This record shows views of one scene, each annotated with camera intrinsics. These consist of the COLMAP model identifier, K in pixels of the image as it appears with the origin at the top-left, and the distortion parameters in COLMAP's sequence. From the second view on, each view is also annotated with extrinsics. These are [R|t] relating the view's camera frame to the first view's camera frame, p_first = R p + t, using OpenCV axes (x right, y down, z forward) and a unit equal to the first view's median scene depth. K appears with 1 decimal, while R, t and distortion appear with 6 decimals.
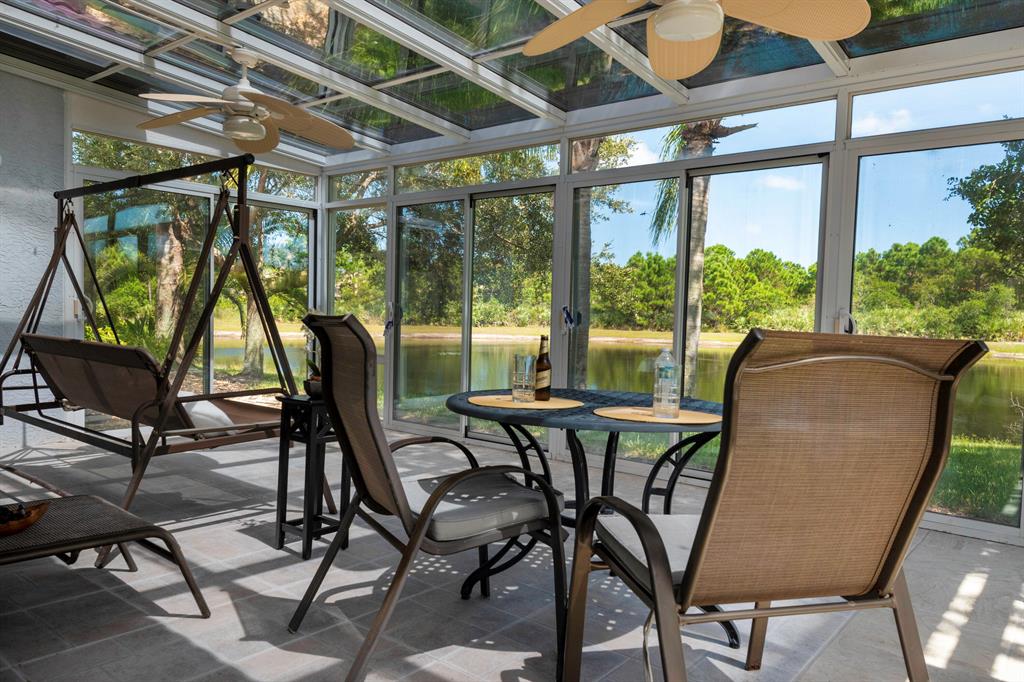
lens RADIAL K [[734.2, 0, 512.0], [0, 734.2, 342.6], [0, 0, 1]] dist [0.062338, -0.064510]
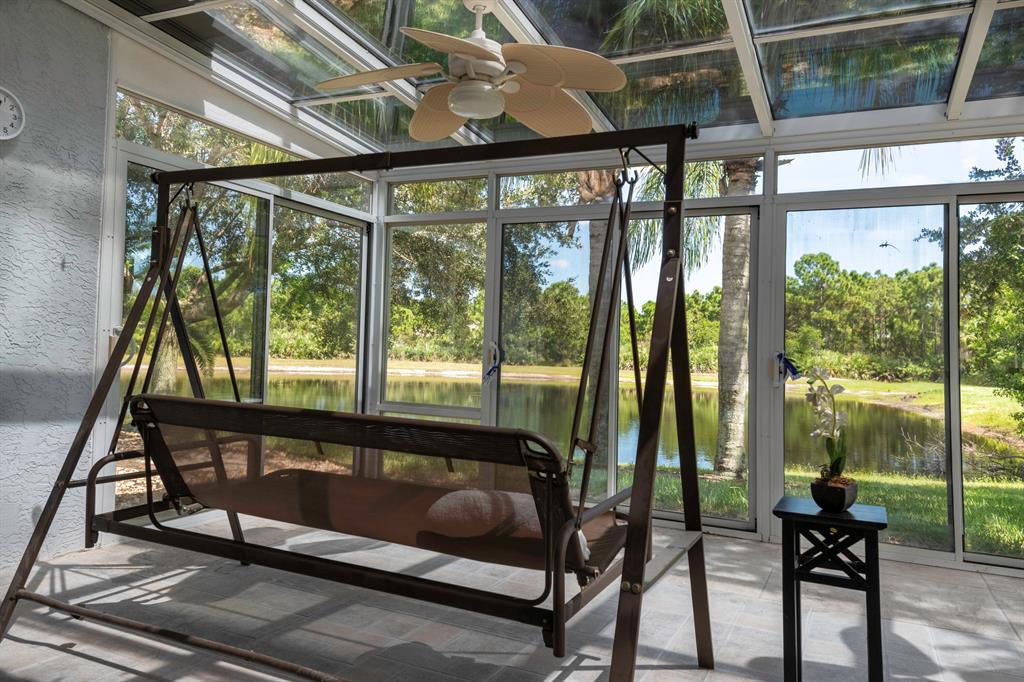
lens RADIAL K [[734.2, 0, 512.0], [0, 734.2, 342.6], [0, 0, 1]] dist [0.062338, -0.064510]
pose [[0.970876, 0.013538, 0.239201, -0.133398], [-0.003088, 0.999026, -0.044007, -0.007629], [-0.239564, 0.041987, 0.969972, 0.086905]]
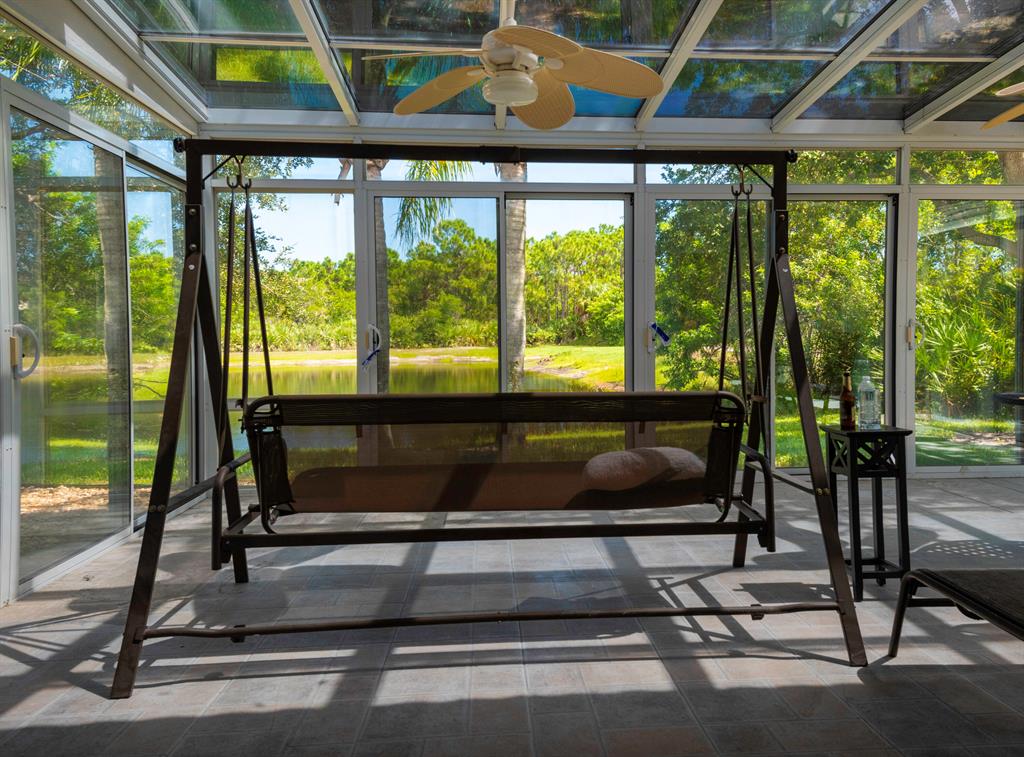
lens RADIAL K [[818.0, 0, 561.0], [0, 818.0, 380.7], [0, 0, 1]] dist [0.056773, 0.002514]
pose [[0.708387, -0.076971, 0.701615, -0.244135], [0.058190, 0.997021, 0.050627, -0.011350], [-0.703422, 0.004964, 0.710756, 0.105688]]
